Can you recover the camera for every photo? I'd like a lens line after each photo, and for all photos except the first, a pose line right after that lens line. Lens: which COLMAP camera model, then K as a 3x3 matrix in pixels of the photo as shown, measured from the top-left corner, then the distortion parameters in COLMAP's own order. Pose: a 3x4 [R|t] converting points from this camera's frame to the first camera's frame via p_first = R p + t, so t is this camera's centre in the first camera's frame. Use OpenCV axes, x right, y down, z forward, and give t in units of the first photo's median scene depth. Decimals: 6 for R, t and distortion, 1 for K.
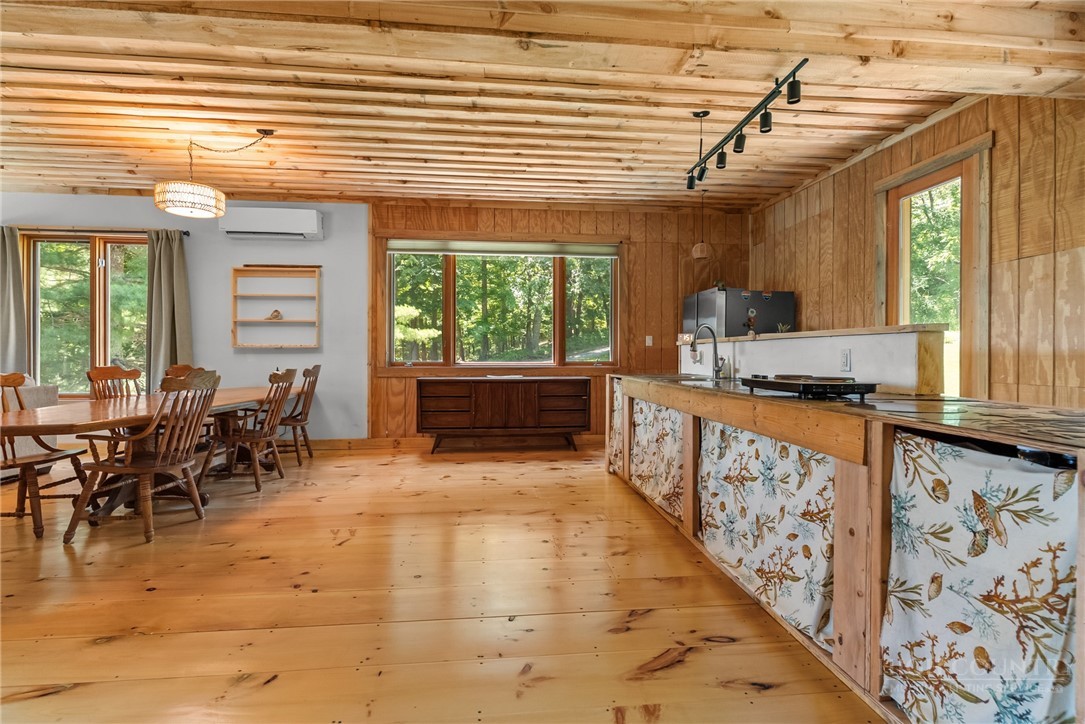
lens RADIAL K [[524.1, 0, 533.6], [0, 524.1, 354.4], [0, 0, 1]] dist [0.000387, -0.000026]
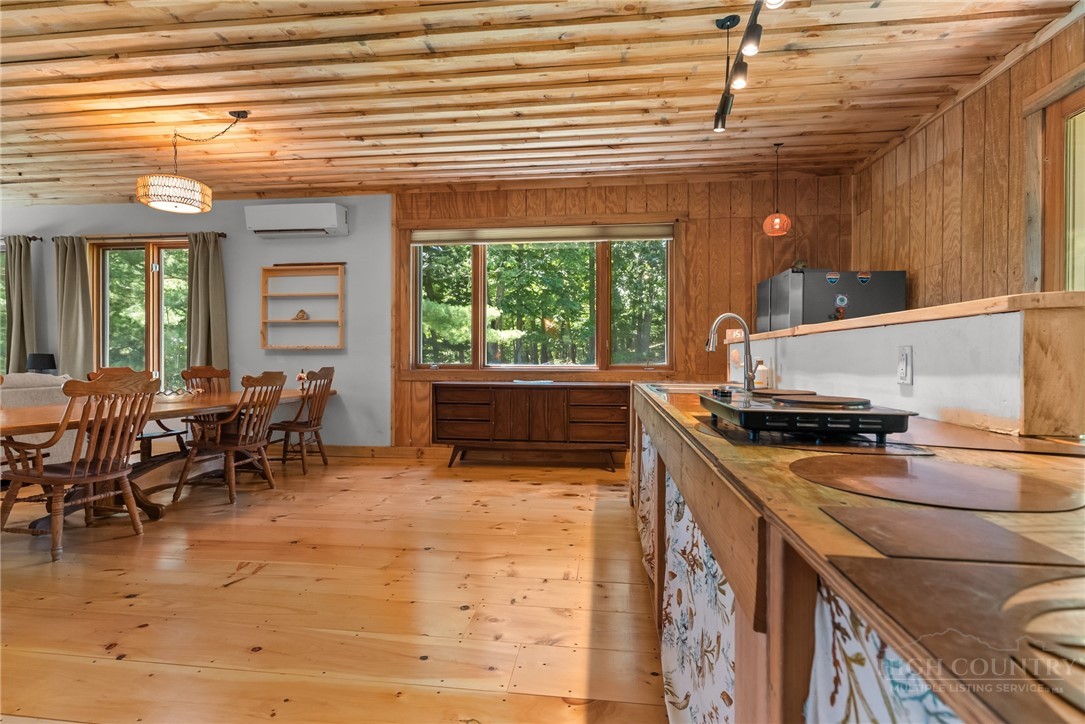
lens RADIAL K [[524.1, 0, 539.2], [0, 524.1, 358.2], [0, 0, 1]] dist [0.000387, -0.000026]
pose [[0.974036, 0.001459, -0.226389, 0.171236], [-0.000722, 0.999994, 0.003341, 0.000724], [0.226392, -0.003091, 0.974031, 0.176559]]
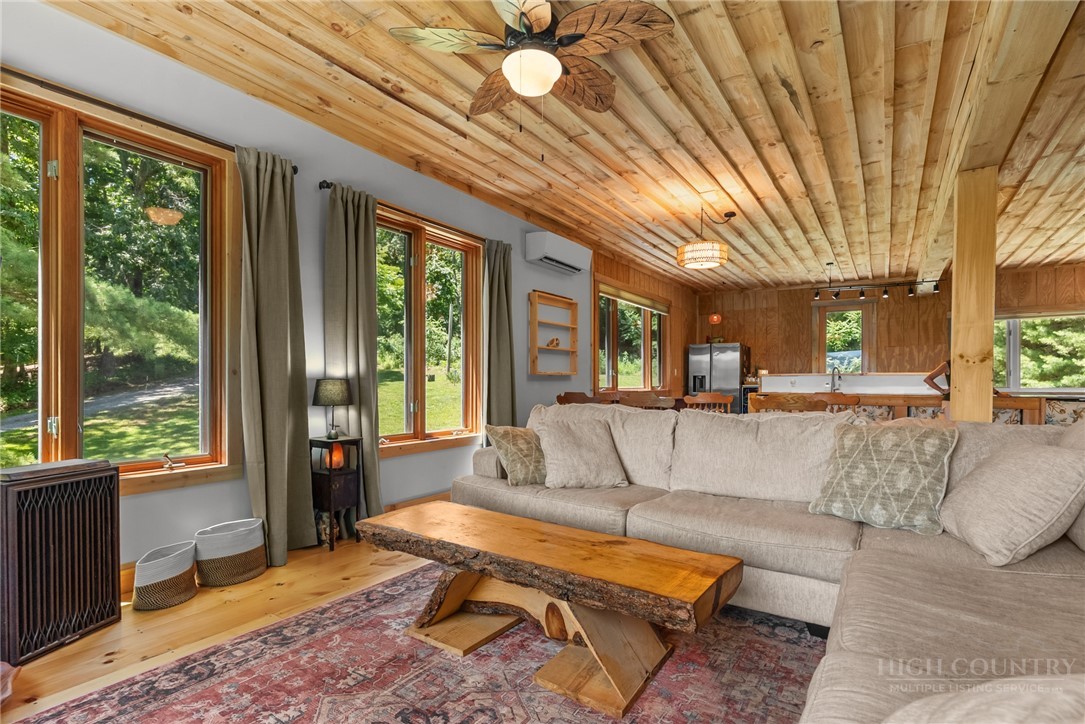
lens RADIAL K [[524.1, 0, 538.2], [0, 524.1, 382.1], [0, 0, 1]] dist [0.000387, -0.000026]
pose [[0.635363, -0.003124, 0.772208, -1.491059], [-0.001576, 0.999984, 0.005342, -0.004695], [-0.772212, -0.004611, 0.635348, 0.424346]]
